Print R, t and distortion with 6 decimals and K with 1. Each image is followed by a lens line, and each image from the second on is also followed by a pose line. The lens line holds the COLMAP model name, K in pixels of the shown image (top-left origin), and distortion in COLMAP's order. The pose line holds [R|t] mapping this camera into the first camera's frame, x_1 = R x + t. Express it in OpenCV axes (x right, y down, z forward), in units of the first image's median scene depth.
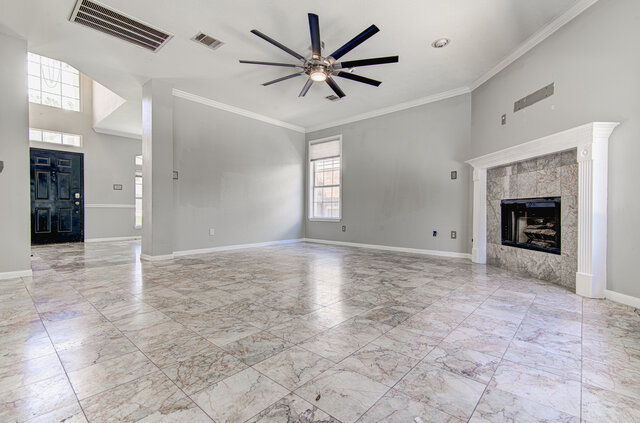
lens RADIAL K [[293.2, 0, 322.4], [0, 293.2, 211.6], [0, 0, 1]] dist [0.014486, -0.000191]
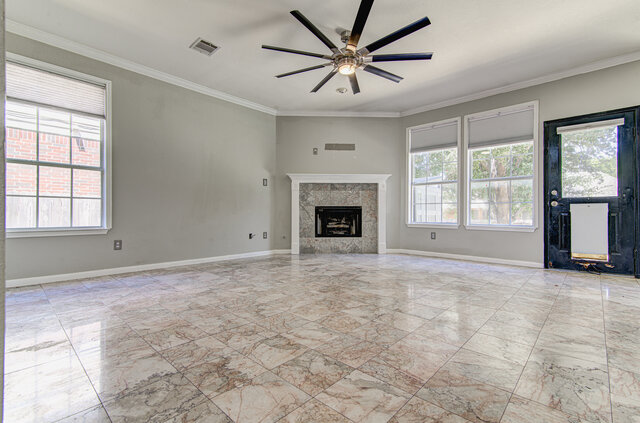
lens RADIAL K [[293.2, 0, 322.4], [0, 293.2, 211.6], [0, 0, 1]] dist [0.014486, -0.000191]
pose [[0.014654, 0.005652, 0.999877, -0.778092], [0.002371, 0.999981, -0.005688, -0.005353], [-0.999890, 0.002454, 0.014640, 0.883648]]
